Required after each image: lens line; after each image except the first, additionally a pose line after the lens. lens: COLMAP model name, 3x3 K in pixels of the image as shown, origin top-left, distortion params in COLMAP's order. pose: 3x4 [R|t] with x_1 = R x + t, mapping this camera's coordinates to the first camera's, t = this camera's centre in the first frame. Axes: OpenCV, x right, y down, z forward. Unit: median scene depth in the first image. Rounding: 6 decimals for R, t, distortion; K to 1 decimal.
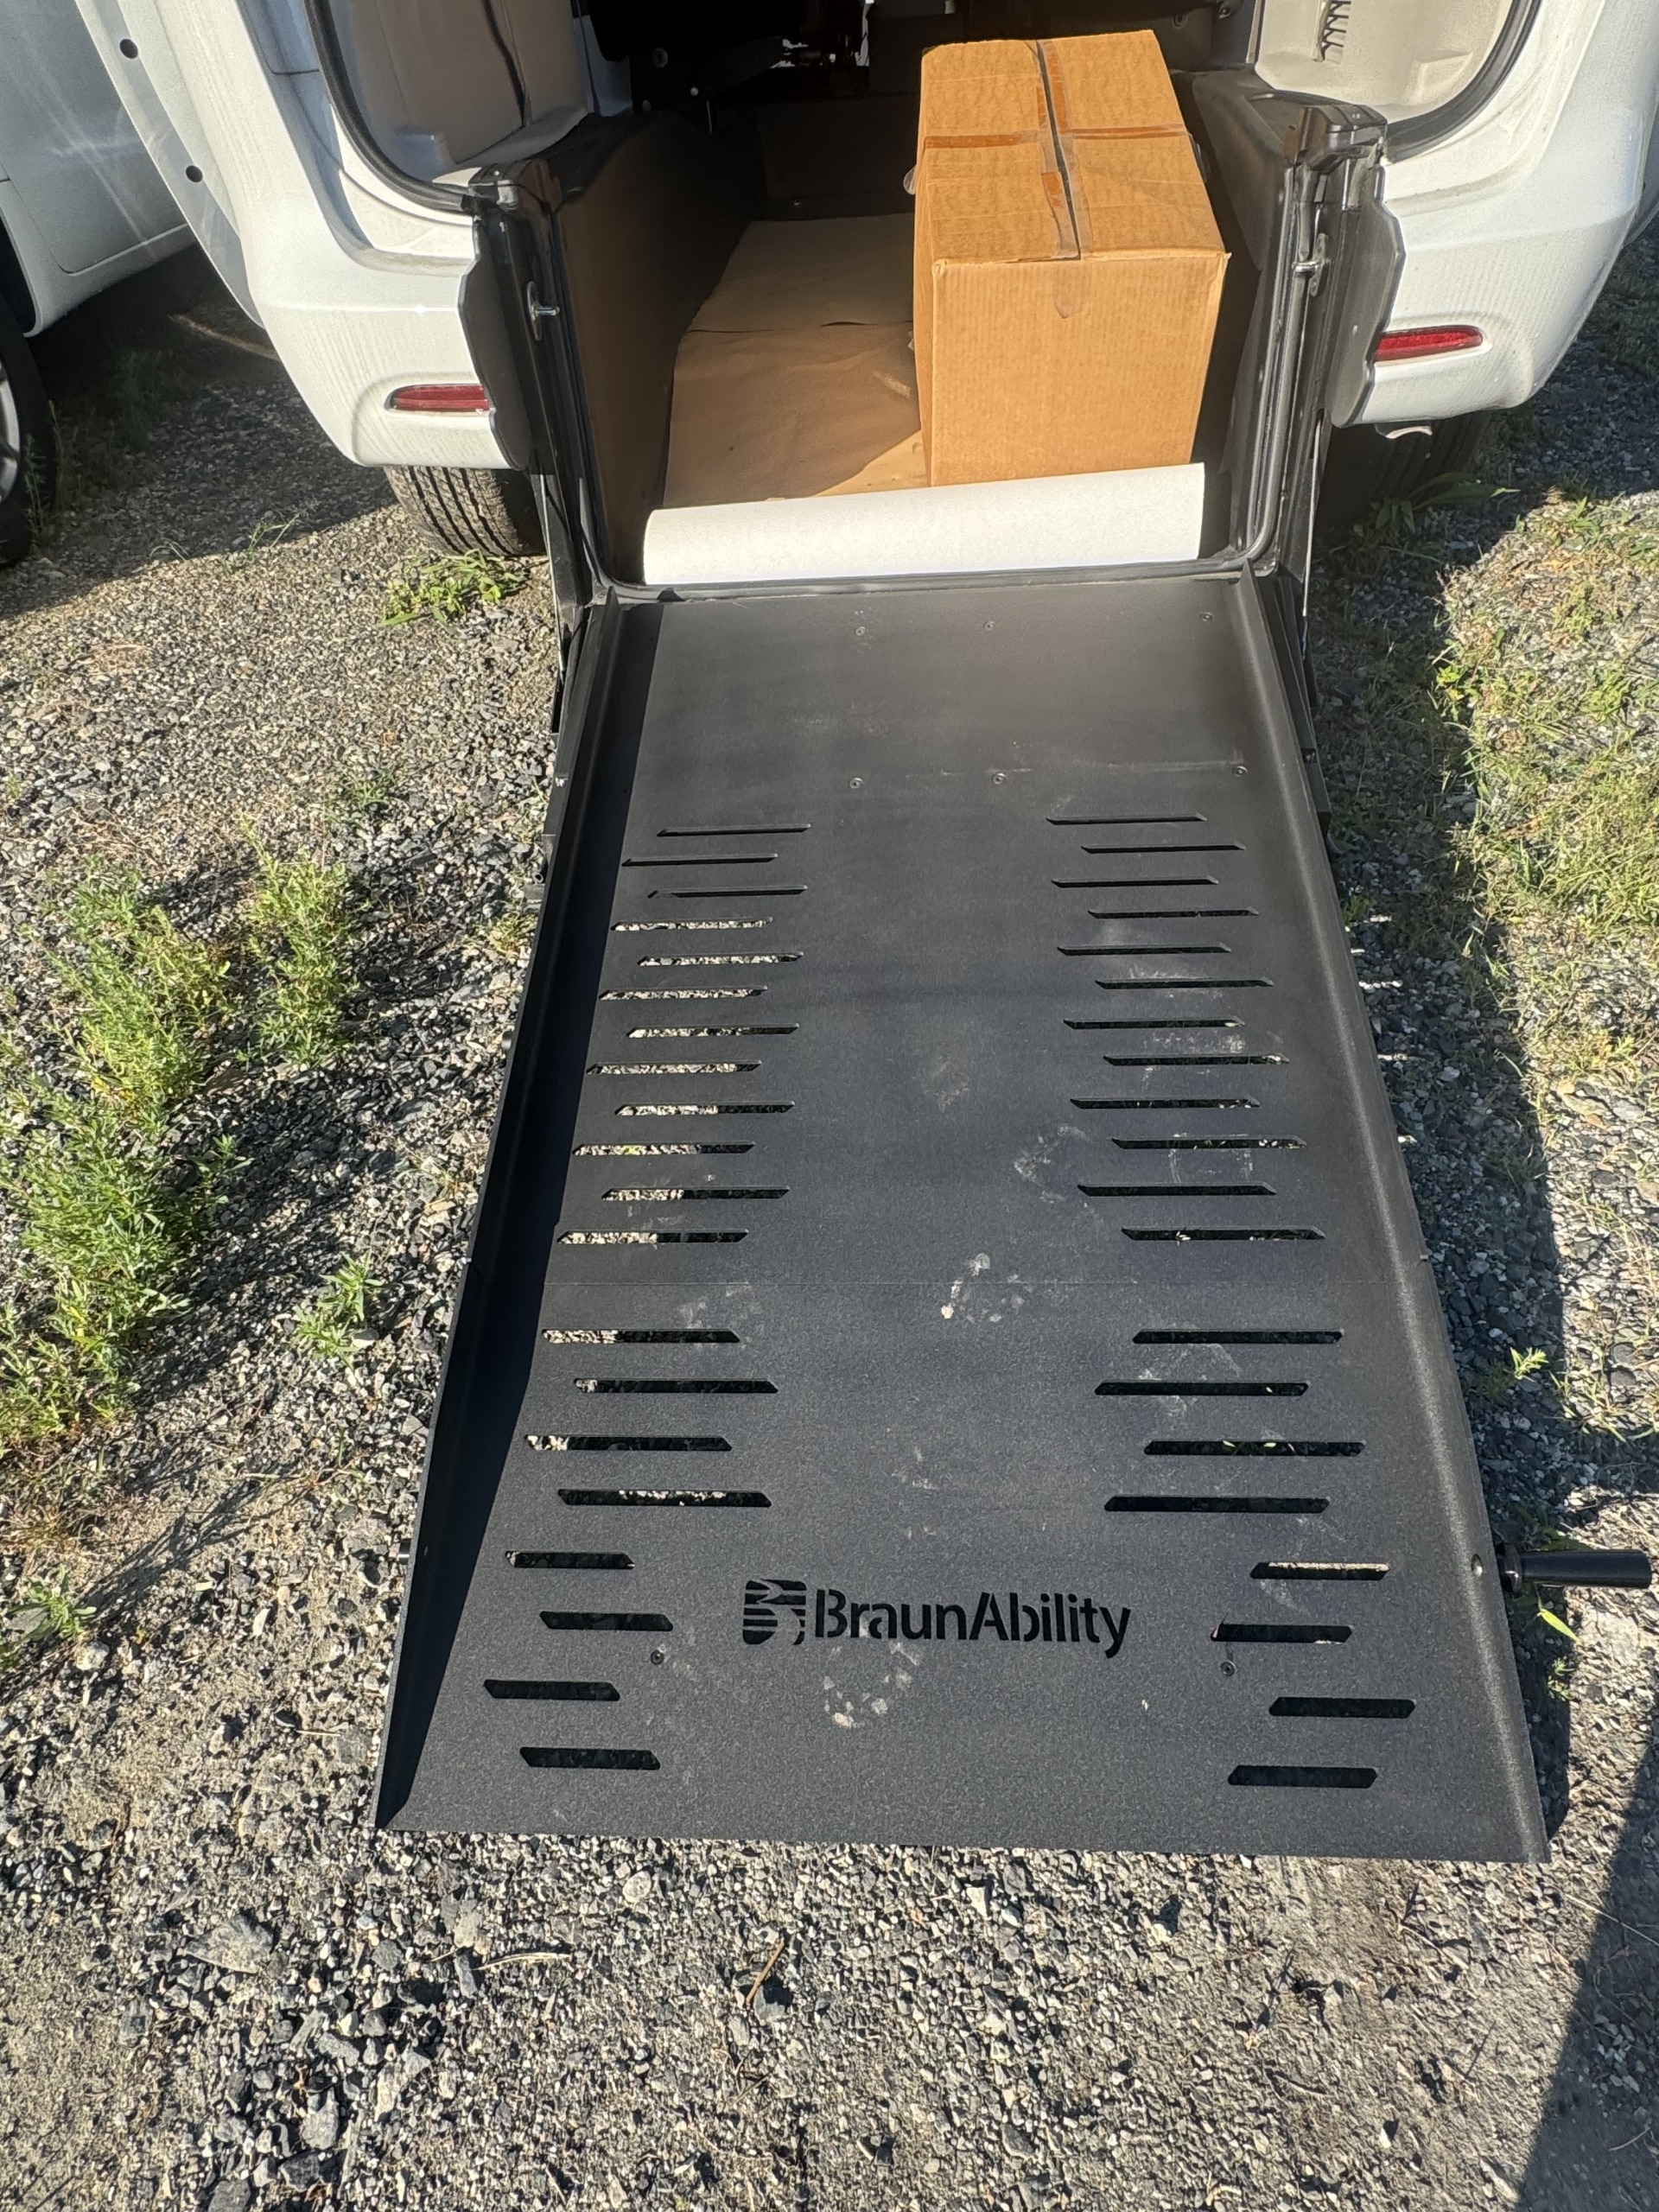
lens RADIAL K [[1270.5, 0, 836.6], [0, 1270.5, 1097.4], [0, 0, 1]] dist [-0.003136, 0.002086]
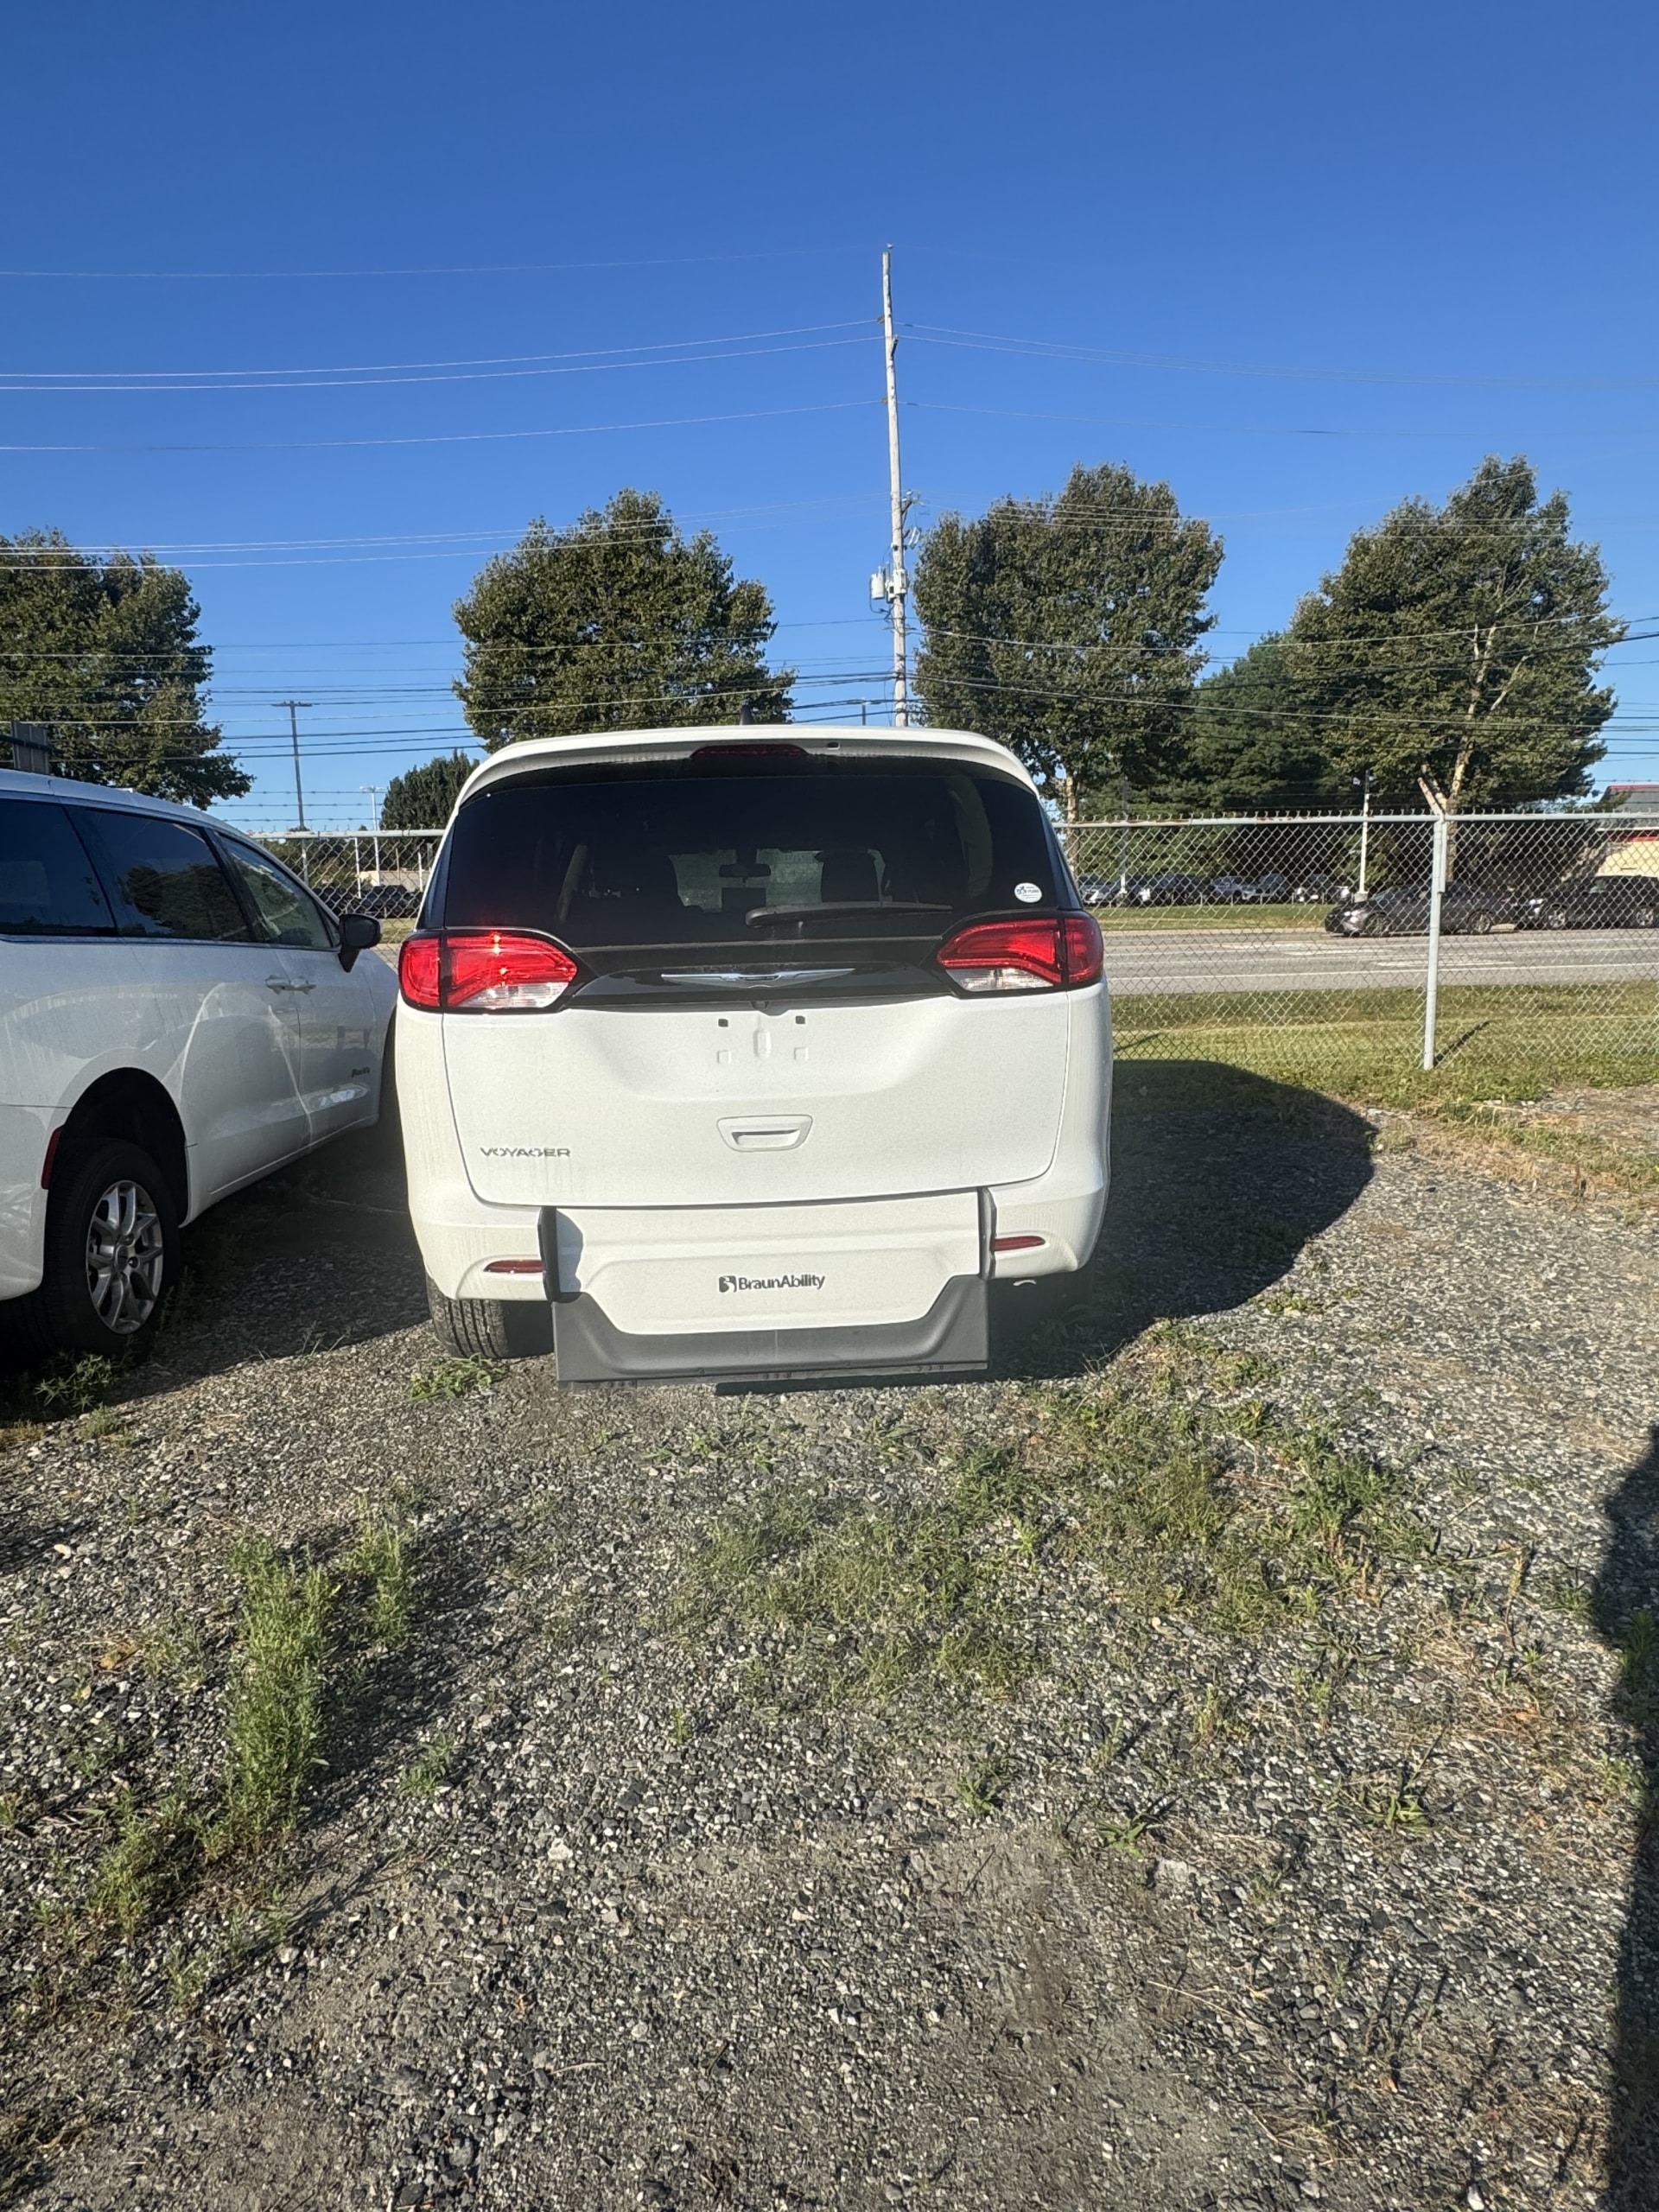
lens RADIAL K [[1270.5, 0, 822.4], [0, 1270.5, 1107.3], [0, 0, 1]] dist [-0.003136, 0.002086]
pose [[0.993771, 0.014285, 0.110522, -0.085032], [0.052917, 0.812325, -0.580799, 0.443319], [-0.098077, 0.583030, 0.806509, -0.831086]]
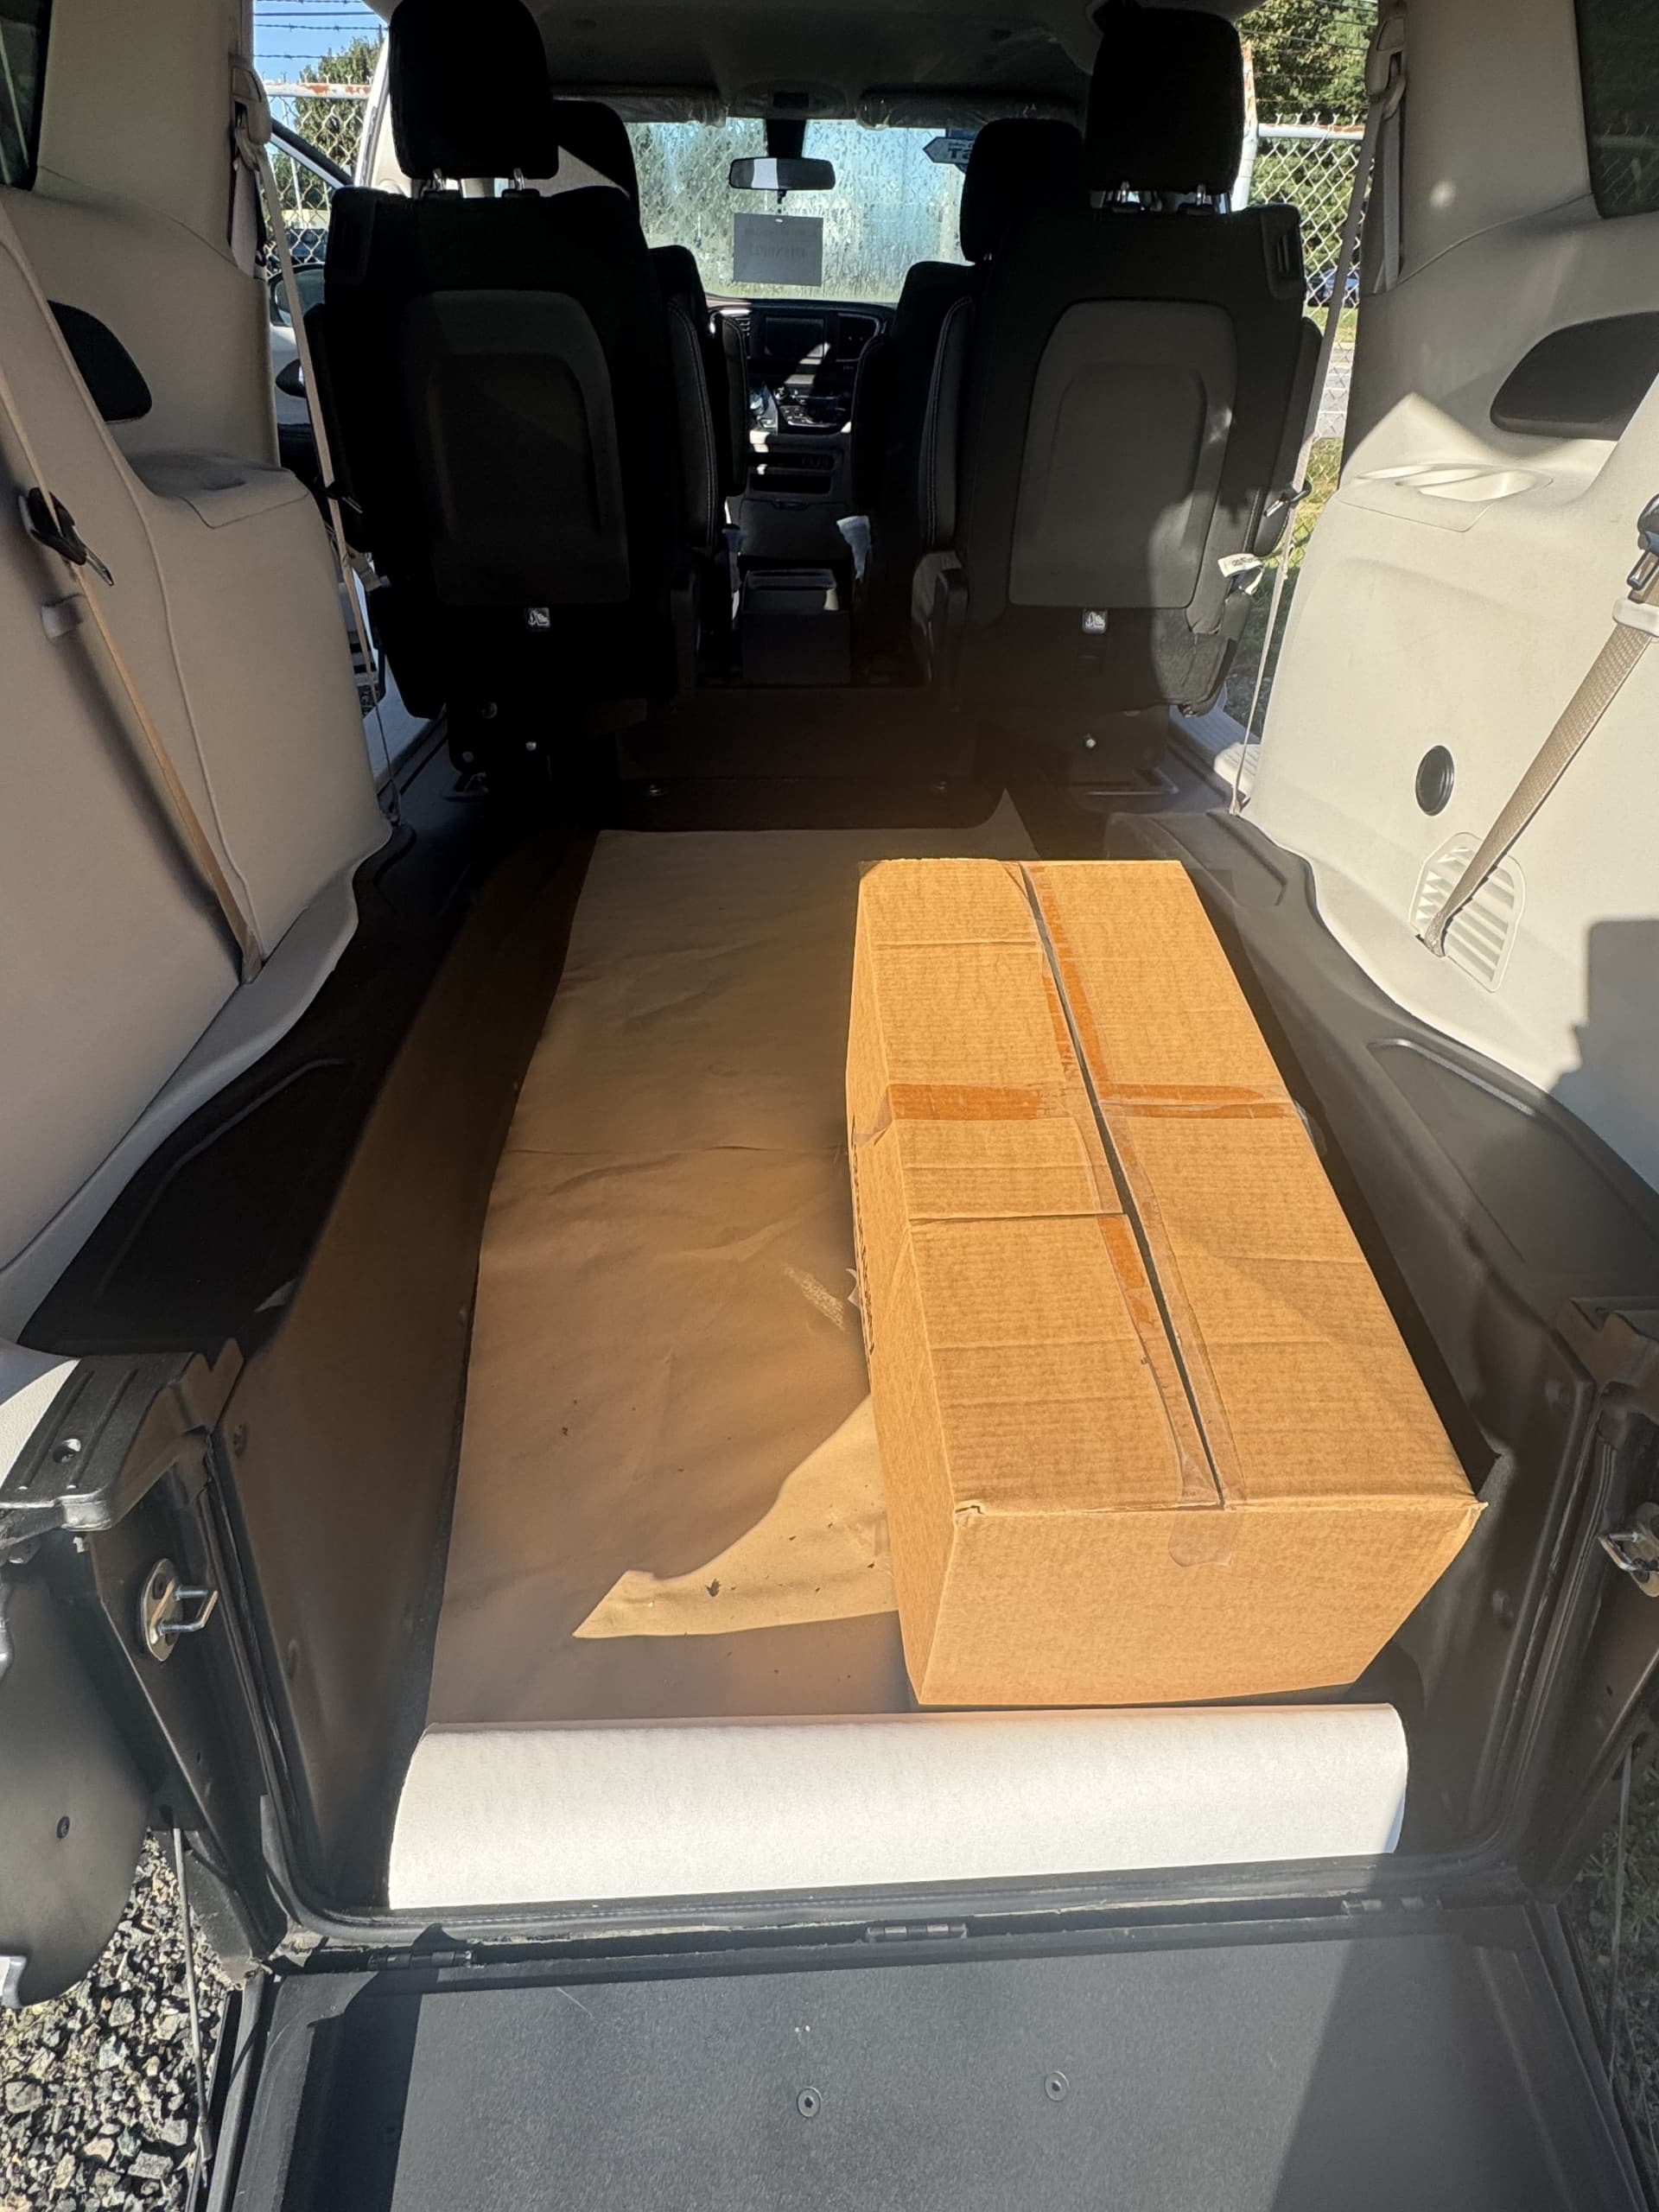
lens RADIAL K [[1270.5, 0, 830.2], [0, 1270.5, 1101.0], [0, 0, 1]] dist [-0.003136, 0.002086]
pose [[0.992115, 0.008516, 0.125042, -0.053563], [0.017207, 0.978986, -0.203202, -0.871036], [-0.124145, 0.203751, 0.971120, 0.549879]]
